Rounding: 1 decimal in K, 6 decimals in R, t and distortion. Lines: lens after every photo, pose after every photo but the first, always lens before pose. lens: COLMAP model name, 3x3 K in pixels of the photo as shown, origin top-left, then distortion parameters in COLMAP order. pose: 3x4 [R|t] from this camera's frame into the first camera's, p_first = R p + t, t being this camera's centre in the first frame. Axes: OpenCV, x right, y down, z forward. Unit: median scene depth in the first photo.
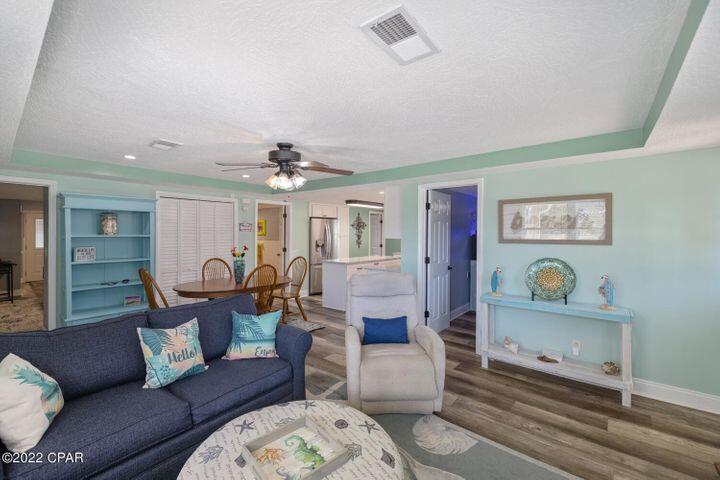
lens RADIAL K [[304.1, 0, 359.0], [0, 304.1, 234.0], [0, 0, 1]] dist [0.003425, -0.000911]
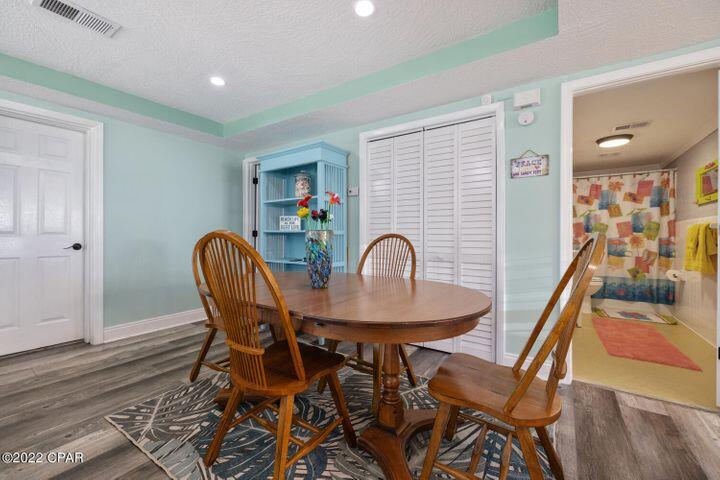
lens RADIAL K [[304.1, 0, 356.2], [0, 304.1, 235.9], [0, 0, 1]] dist [0.003425, -0.000911]
pose [[0.081933, -0.006483, -0.996617, -0.000743], [-0.007841, 0.999944, -0.007150, 0.118948], [0.996607, 0.008400, 0.081877, 1.250284]]
